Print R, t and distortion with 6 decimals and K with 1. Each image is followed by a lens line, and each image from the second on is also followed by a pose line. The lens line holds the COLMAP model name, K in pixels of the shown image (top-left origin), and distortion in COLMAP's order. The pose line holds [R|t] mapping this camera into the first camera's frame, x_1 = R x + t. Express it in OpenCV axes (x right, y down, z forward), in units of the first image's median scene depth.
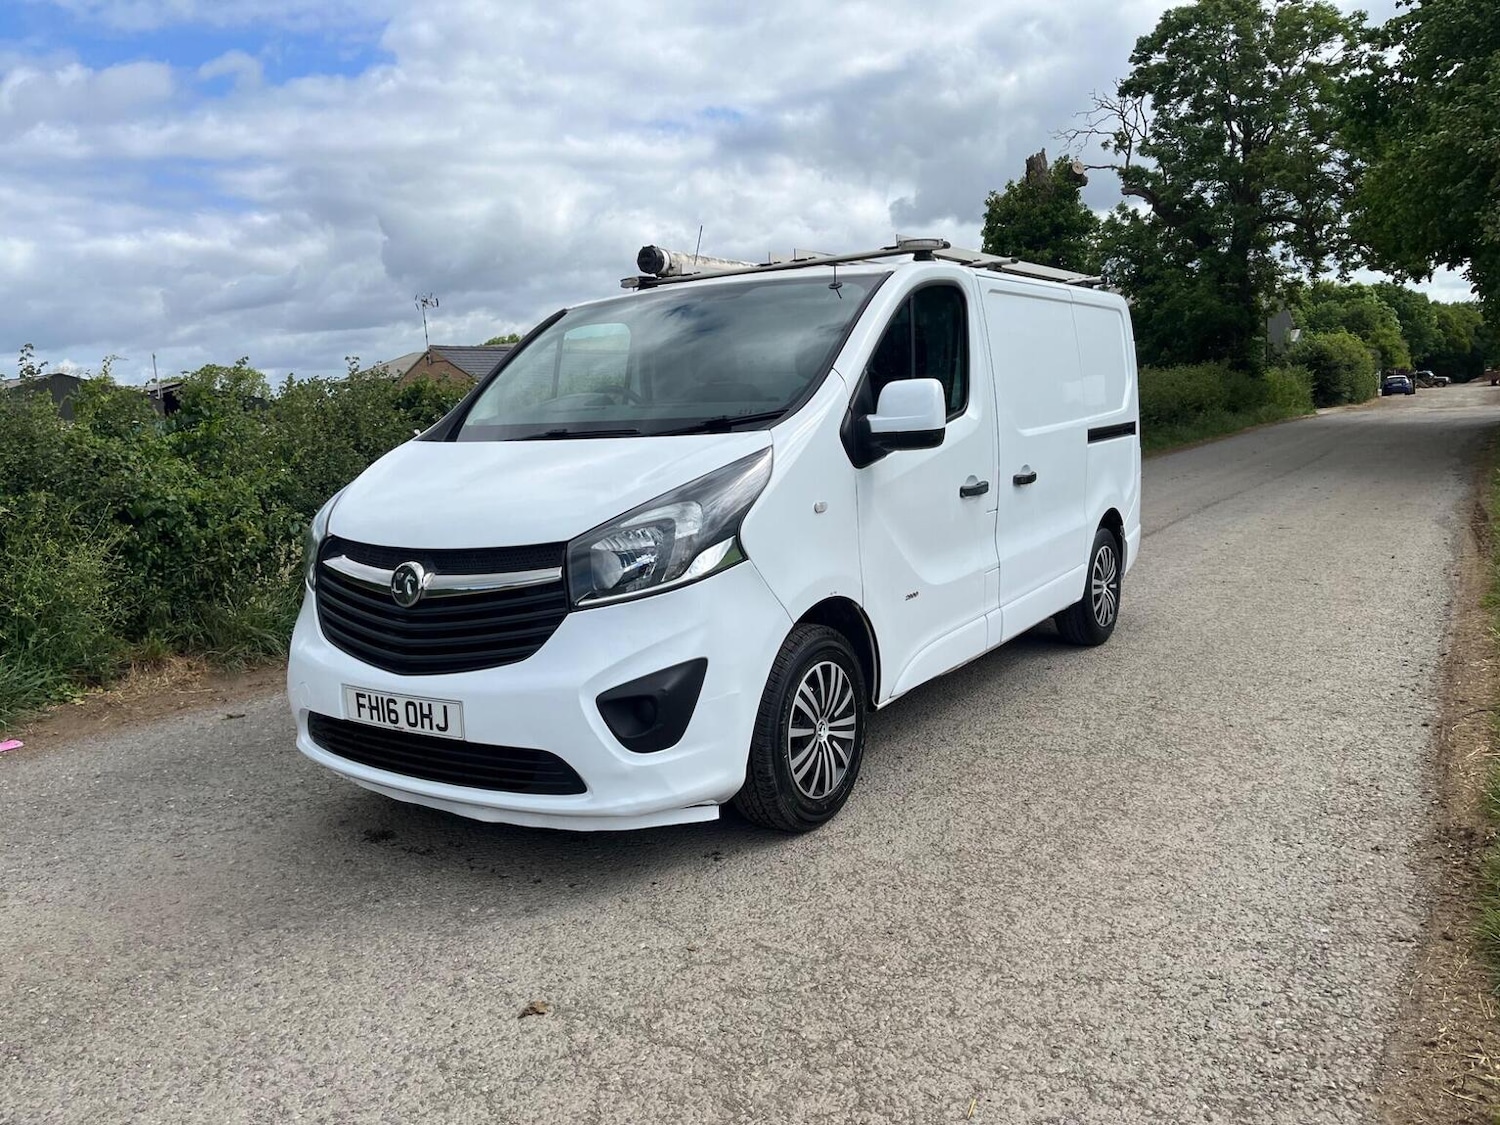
lens RADIAL K [[1162.8, 0, 783.0], [0, 1162.8, 513.5], [0, 0, 1]] dist [0.062808, -0.083032]
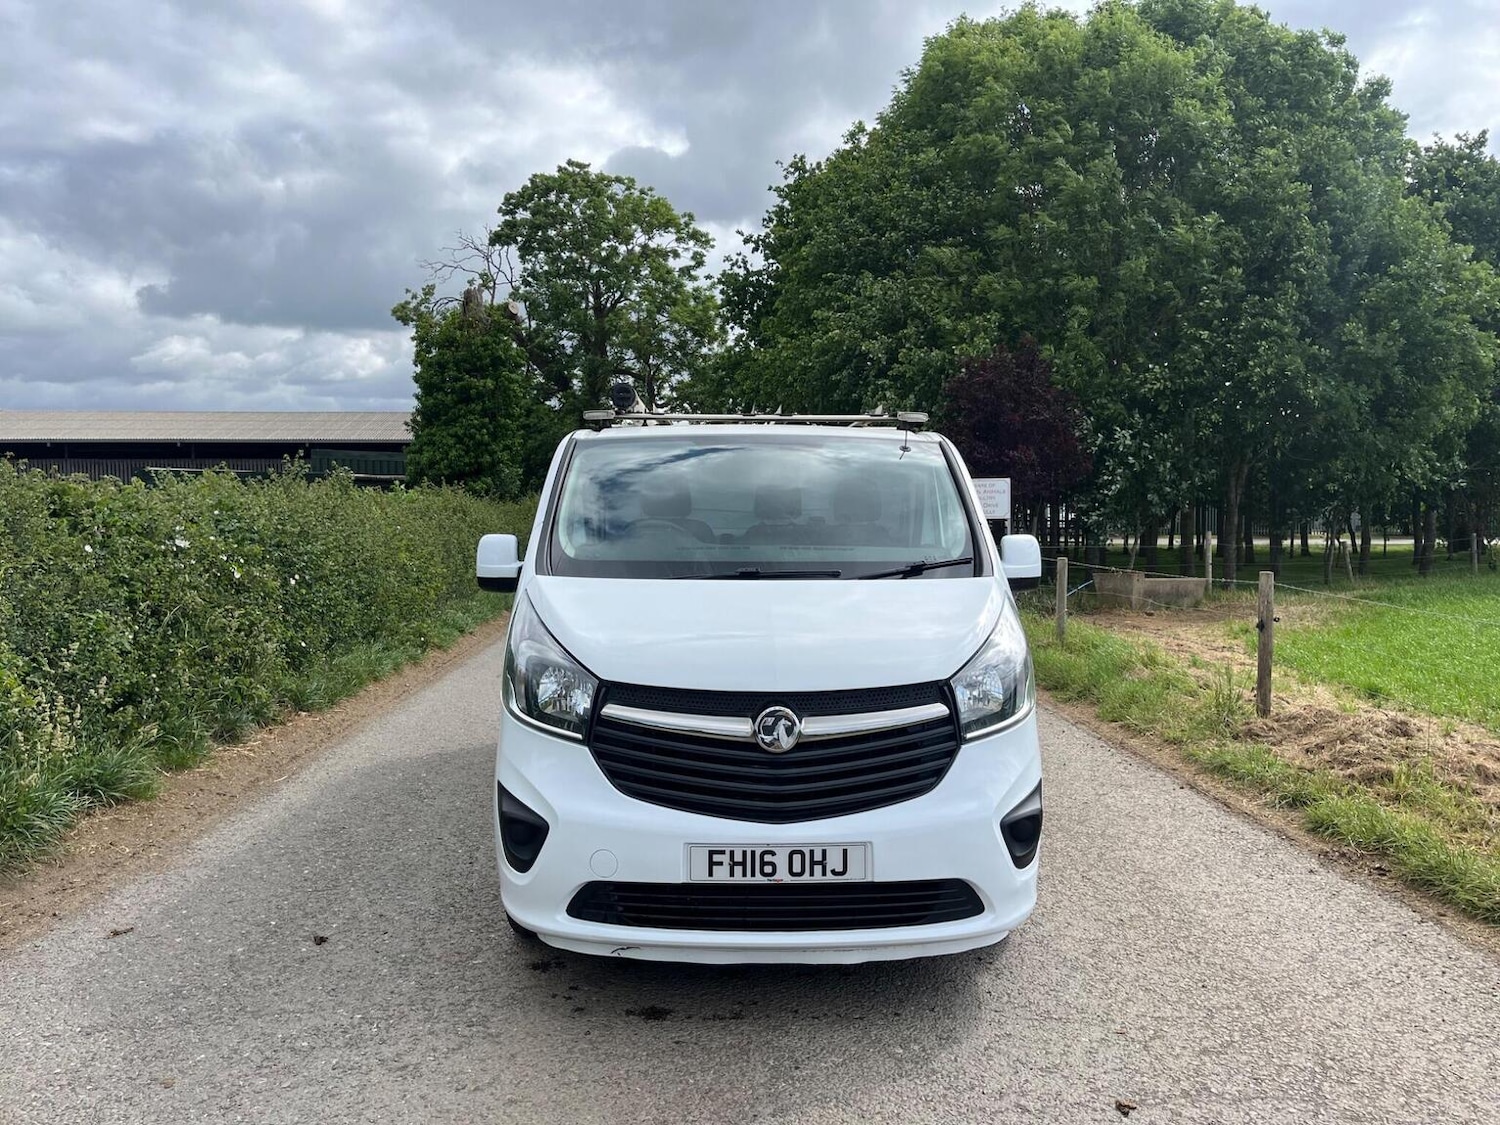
lens RADIAL K [[1162.8, 0, 783.0], [0, 1162.8, 513.5], [0, 0, 1]] dist [0.062808, -0.083032]
pose [[0.792888, 0.054220, 0.606951, -0.669416], [0.008753, 0.994917, -0.100313, -0.015136], [-0.609305, 0.084849, 0.788383, 0.153538]]
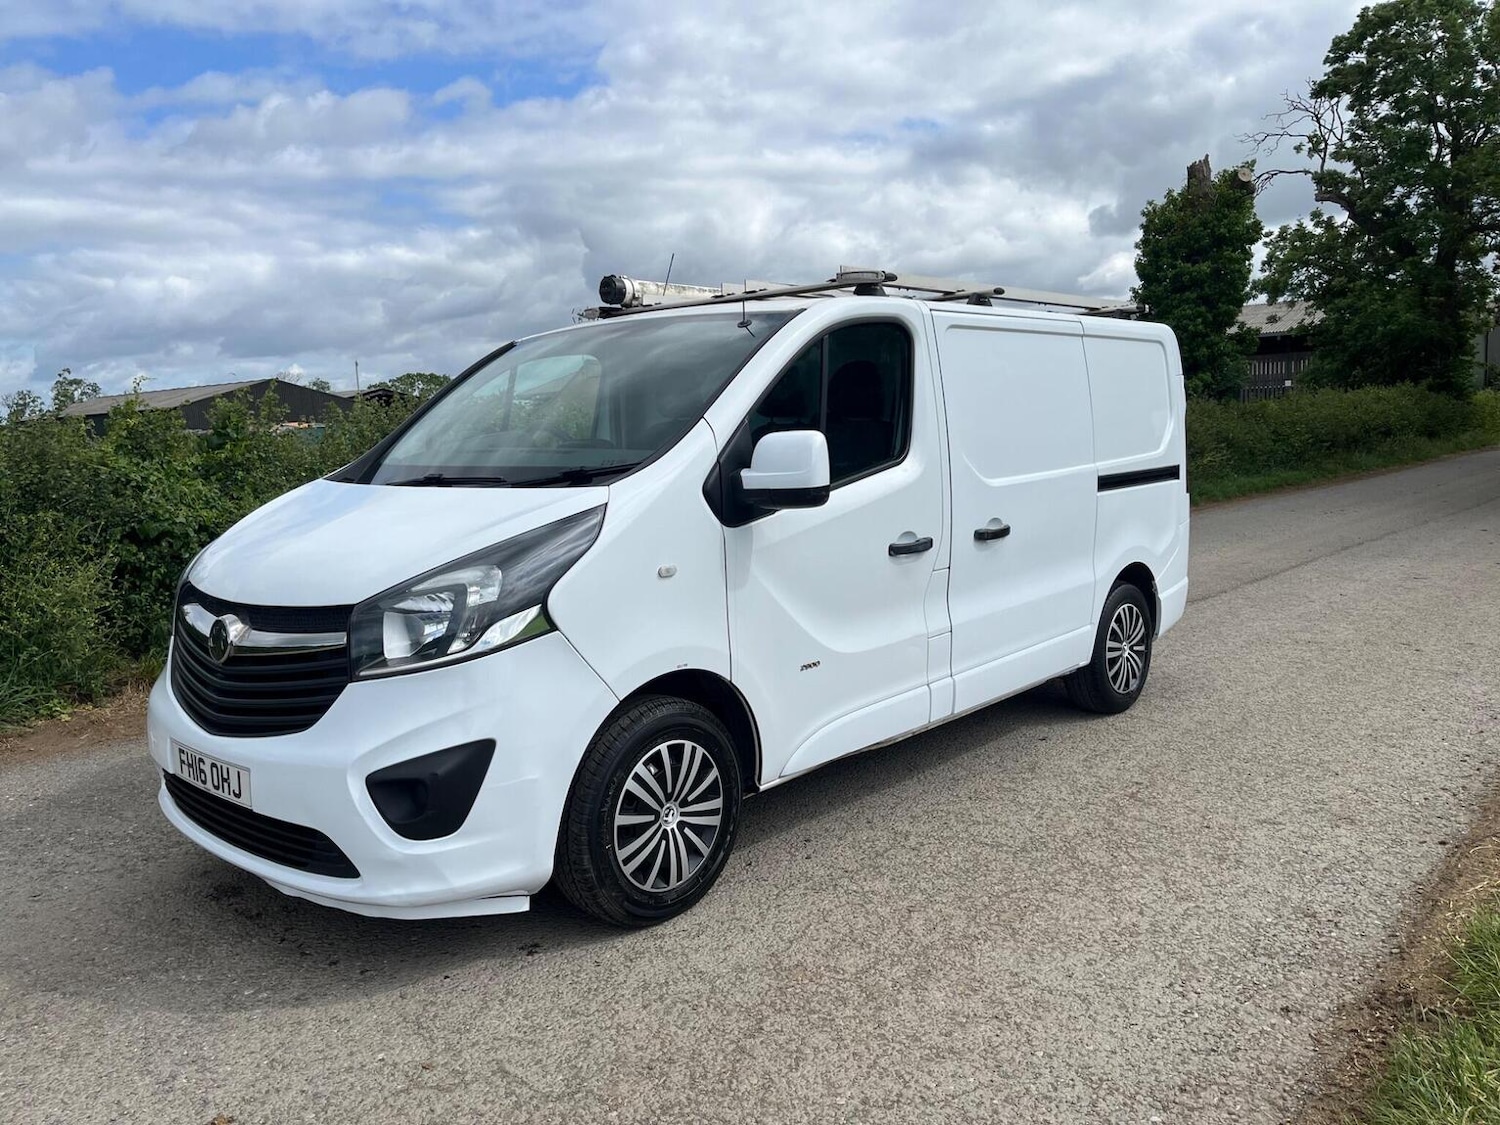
lens RADIAL K [[1162.8, 0, 783.0], [0, 1162.8, 513.5], [0, 0, 1]] dist [0.062808, -0.083032]
pose [[0.987446, 0.030575, -0.154967, 0.201746], [-0.031946, 0.999469, -0.006367, -0.036913], [0.154690, 0.011237, 0.987899, 0.088100]]
